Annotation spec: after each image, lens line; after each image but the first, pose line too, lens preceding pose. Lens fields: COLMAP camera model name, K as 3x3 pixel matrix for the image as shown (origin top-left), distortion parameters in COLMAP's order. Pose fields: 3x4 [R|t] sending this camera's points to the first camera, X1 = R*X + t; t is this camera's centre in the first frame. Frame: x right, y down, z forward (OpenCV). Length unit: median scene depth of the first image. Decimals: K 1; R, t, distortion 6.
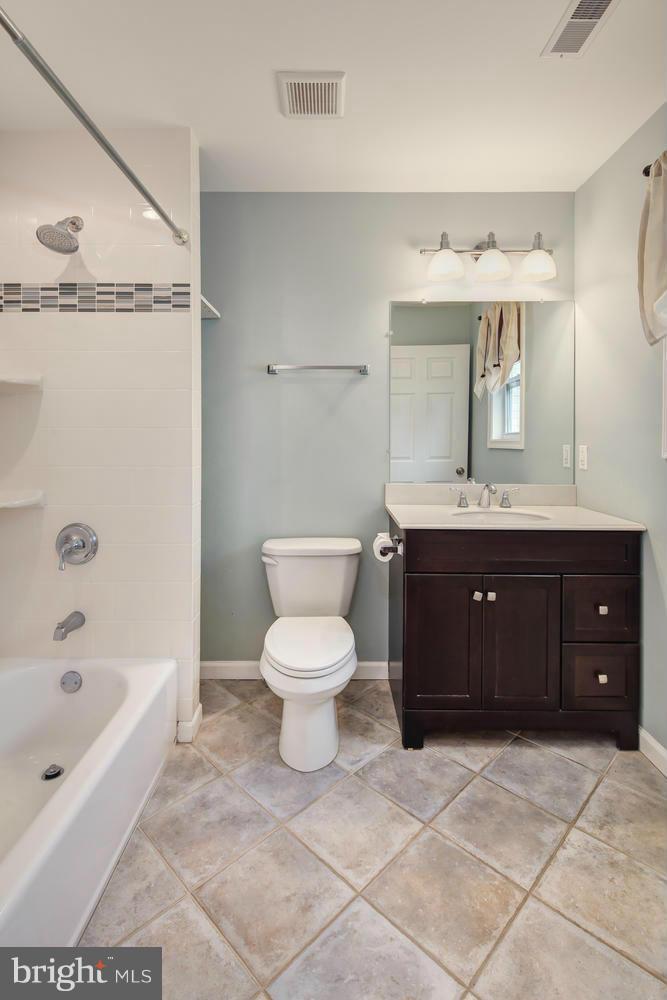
lens RADIAL K [[485.3, 0, 331.8], [0, 485.3, 434.9], [0, 0, 1]] dist [0.005611, -0.004185]
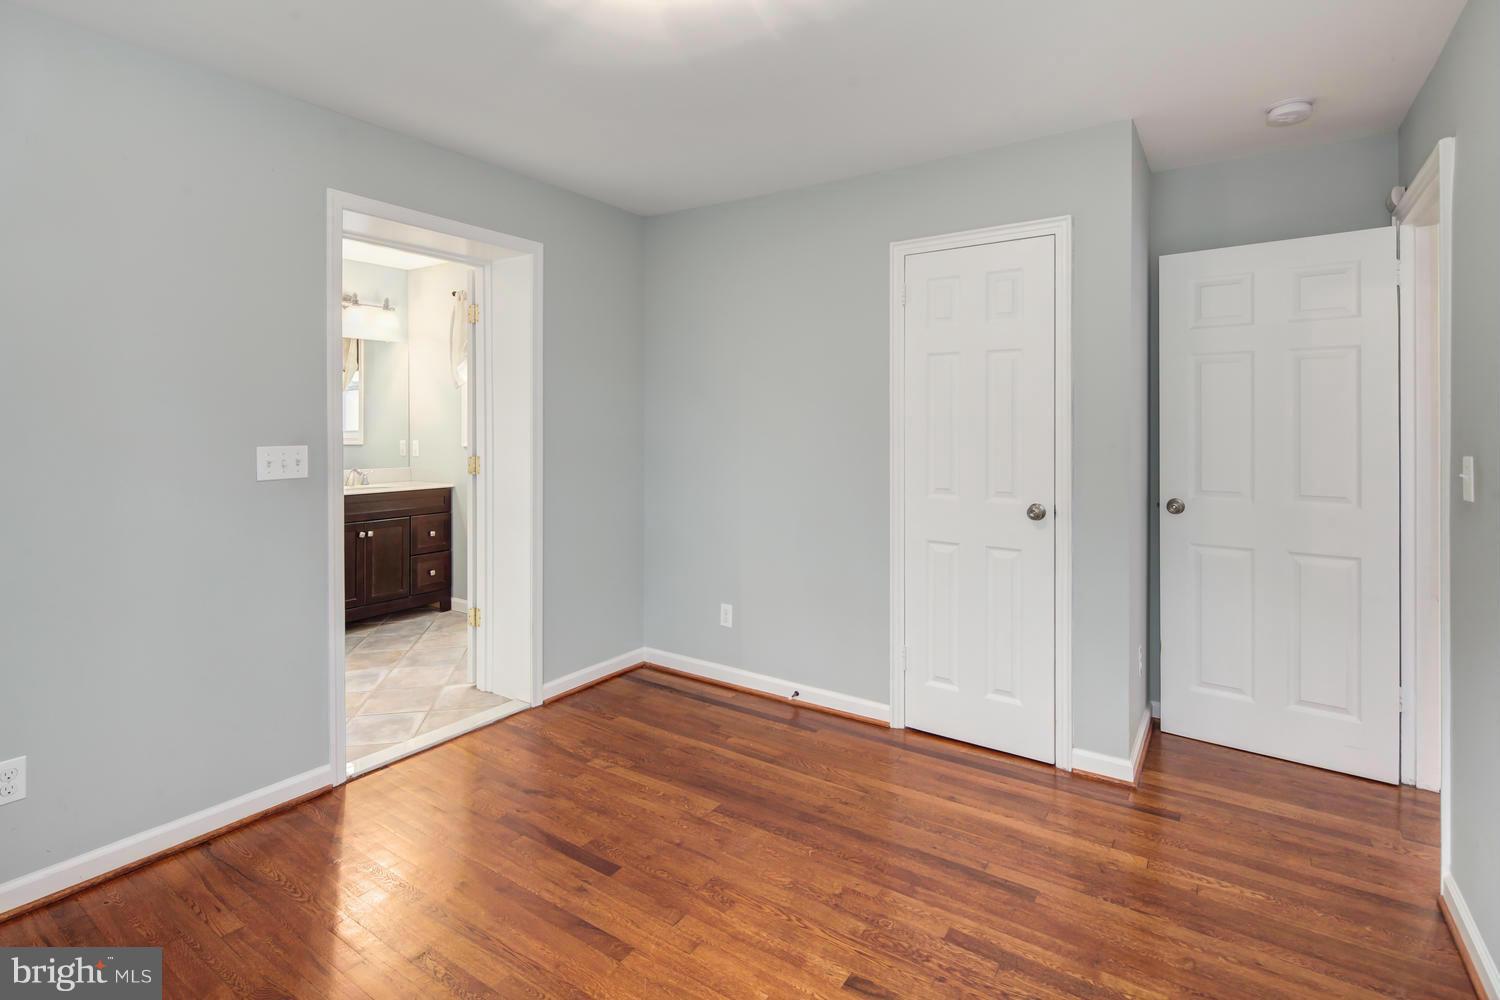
lens RADIAL K [[727.9, 0, 737.3], [0, 727.9, 423.5], [0, 0, 1]] dist [0.005611, -0.004185]
pose [[0.567812, -0.003941, 0.823149, -0.954135], [0.005327, 0.999985, 0.001114, -0.034055], [-0.823141, 0.003752, 0.567825, -1.362995]]
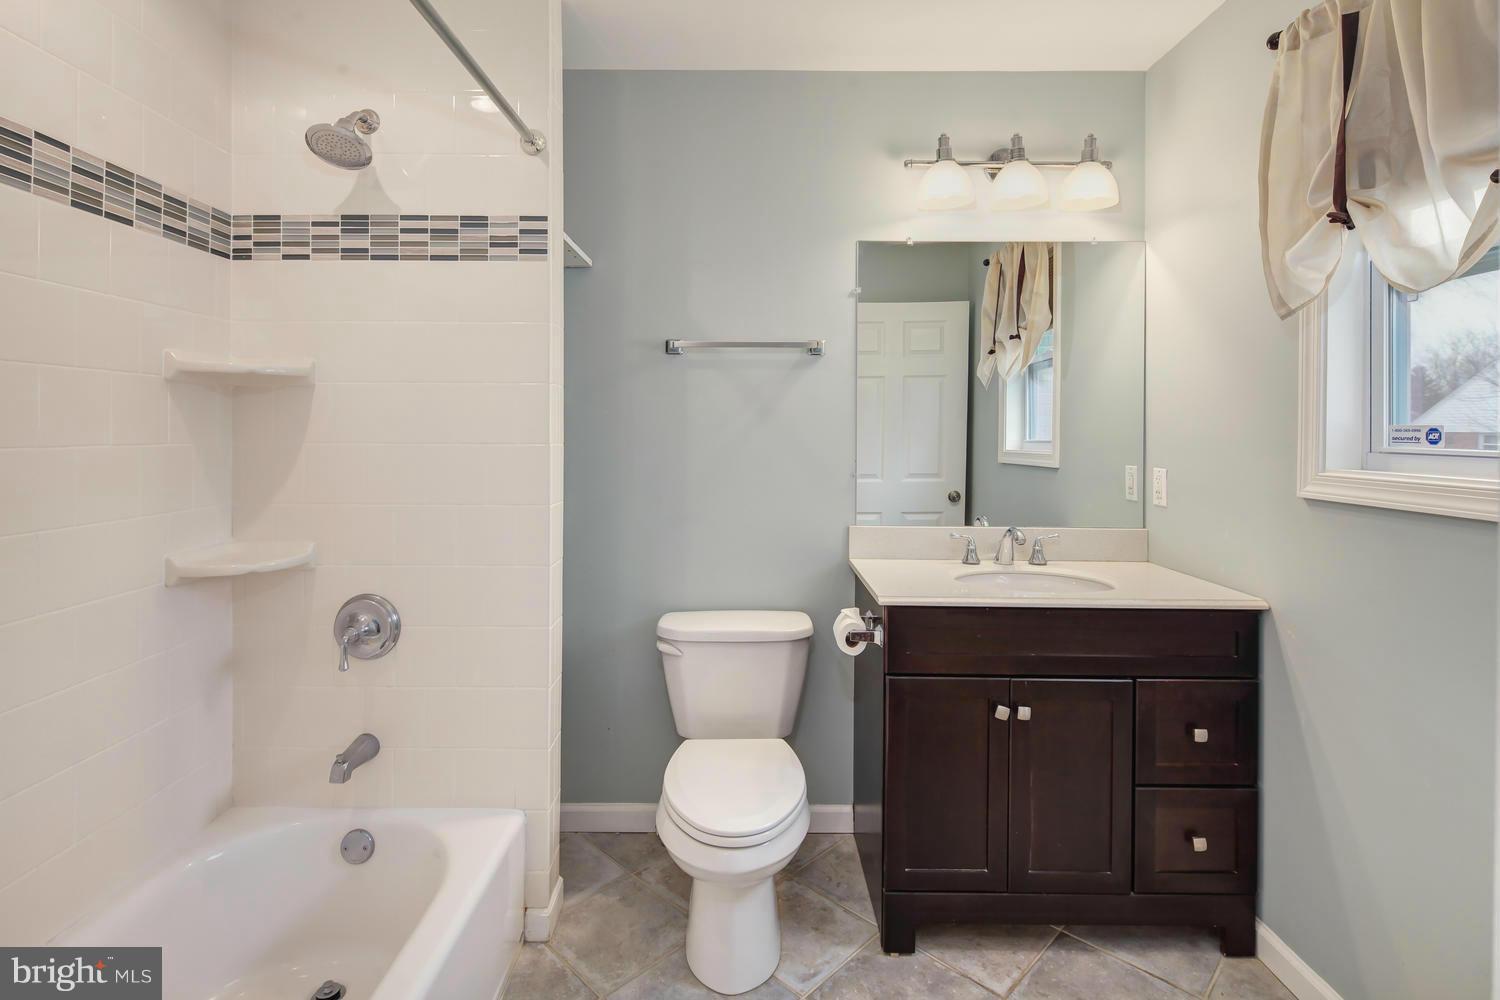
lens RADIAL K [[727.9, 0, 746.4], [0, 727.9, 425.7], [0, 0, 1]] dist [0.005611, -0.004185]
pose [[0.999996, 0.002851, 0.000138, -0.031538], [-0.002851, 0.999993, -0.002301, -0.036523], [-0.000145, 0.002300, 0.999997, 0.050298]]
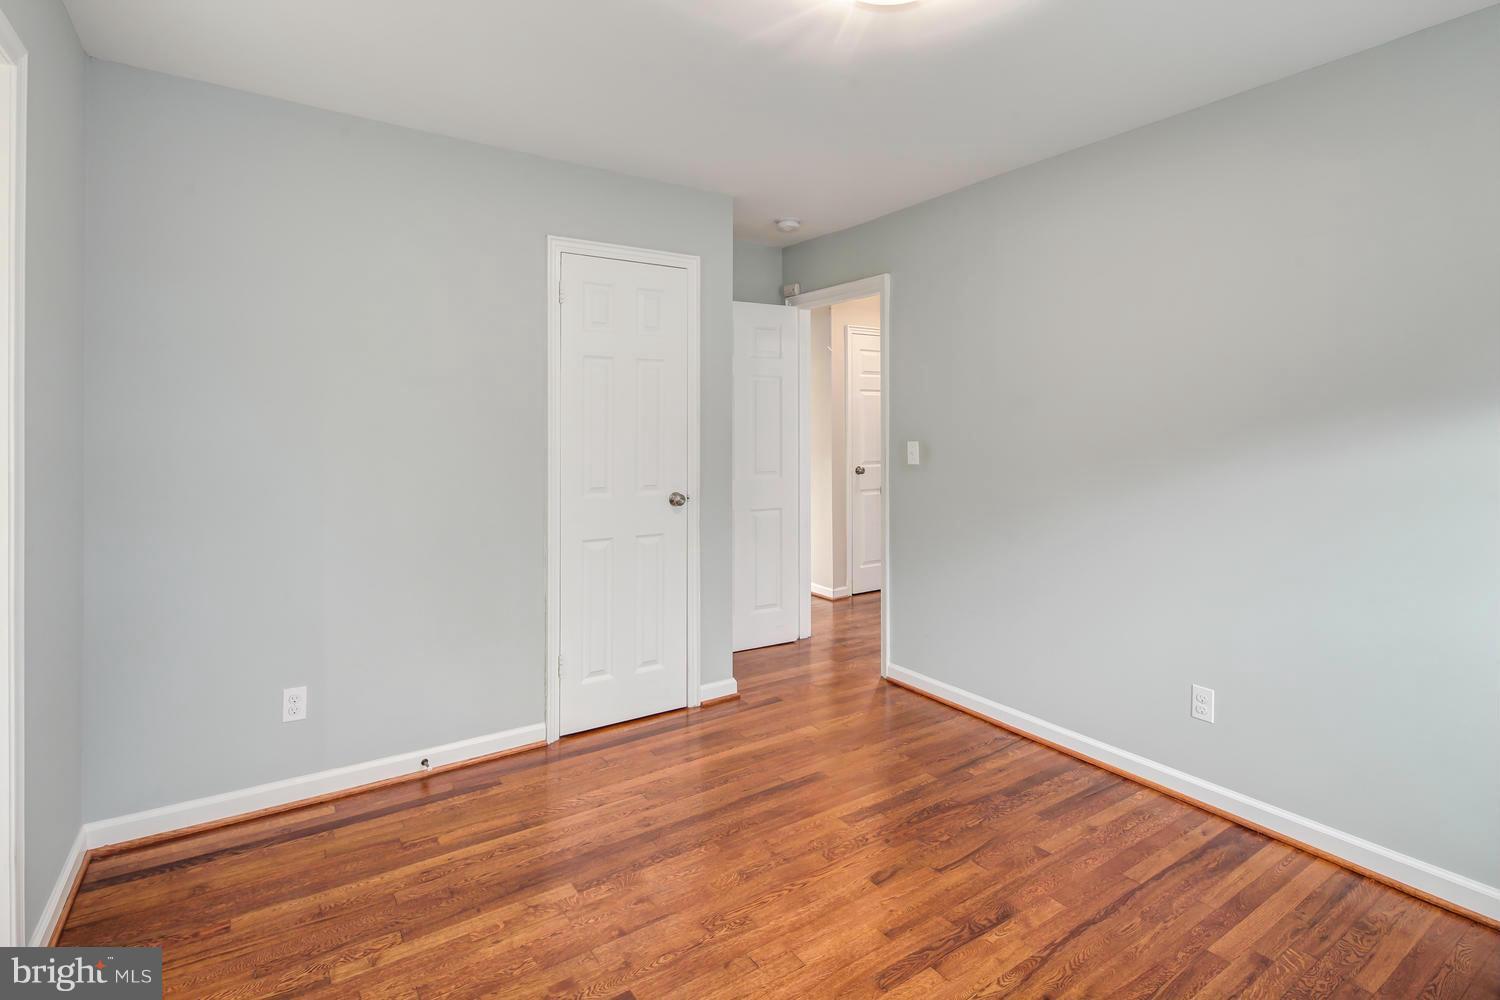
lens RADIAL K [[727.9, 0, 749.3], [0, 727.9, 420.0], [0, 0, 1]] dist [0.005611, -0.004185]
pose [[-0.557500, 0.001514, 0.830176, -0.945217], [0.000008, 0.999998, -0.001819, -0.036791], [-0.830177, -0.001008, -0.557499, -0.206252]]
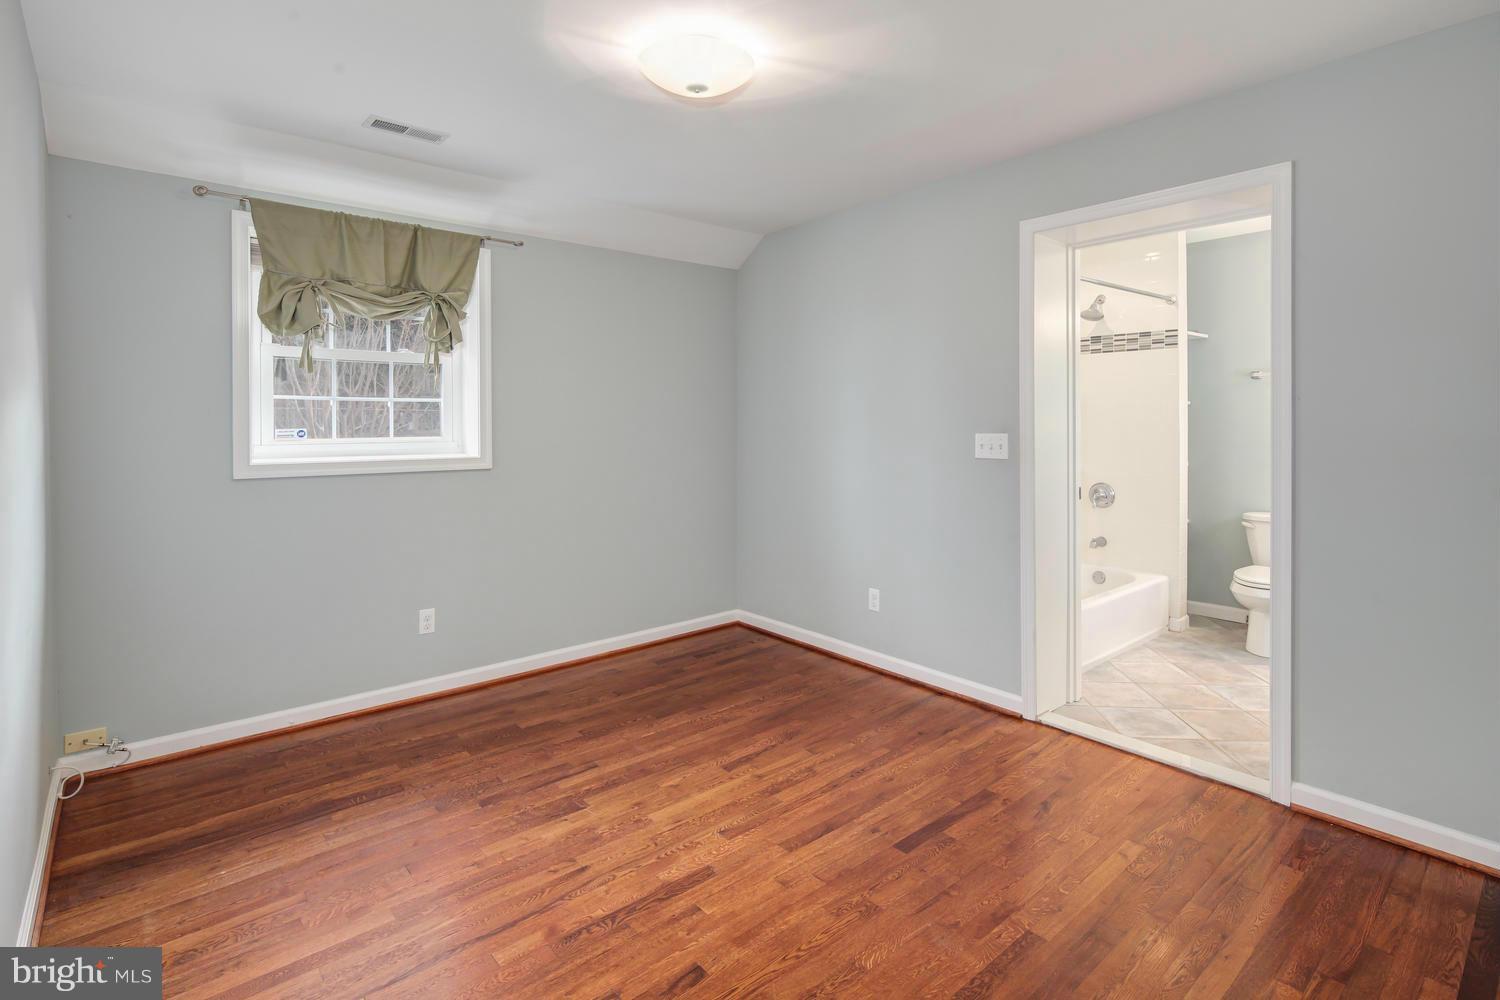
lens RADIAL K [[727.9, 0, 742.0], [0, 727.9, 427.8], [0, 0, 1]] dist [0.005611, -0.004185]
pose [[0.643830, 0.001290, -0.765168, 0.570649], [0.004507, 0.999975, 0.005478, -0.022005], [0.765155, -0.006975, 0.643808, -1.500239]]
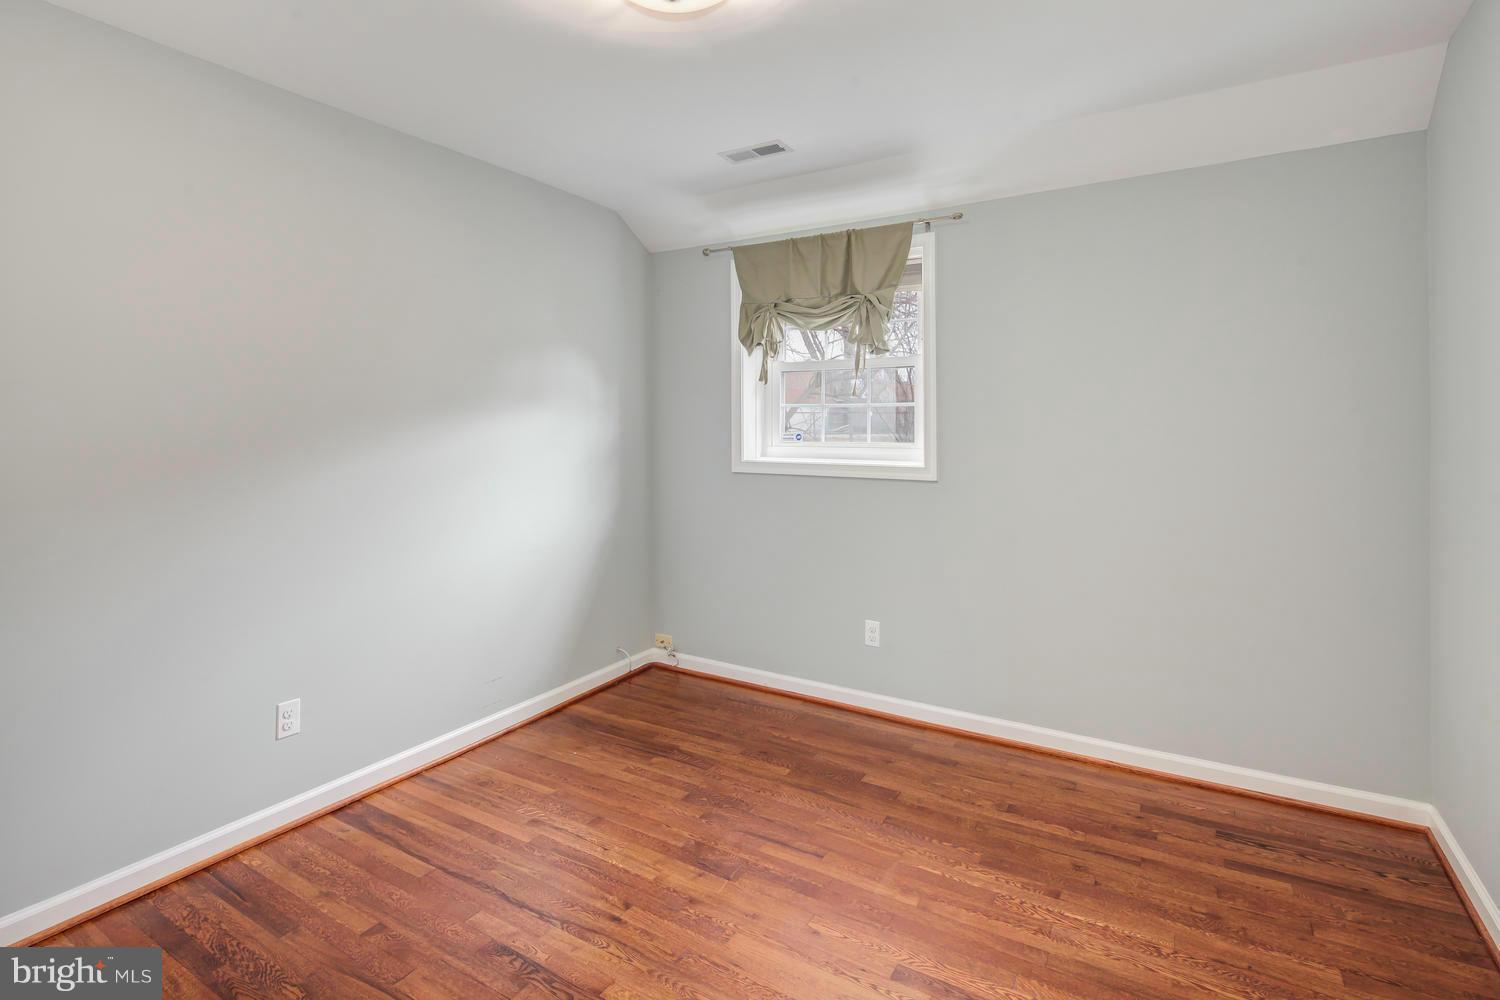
lens RADIAL K [[727.9, 0, 744.7], [0, 727.9, 416.7], [0, 0, 1]] dist [0.005611, -0.004185]
pose [[-0.522534, -0.017349, -0.852442, 0.346596], [-0.004816, 0.999837, -0.017397, -0.022913], [0.852605, -0.004985, -0.522533, -0.305148]]
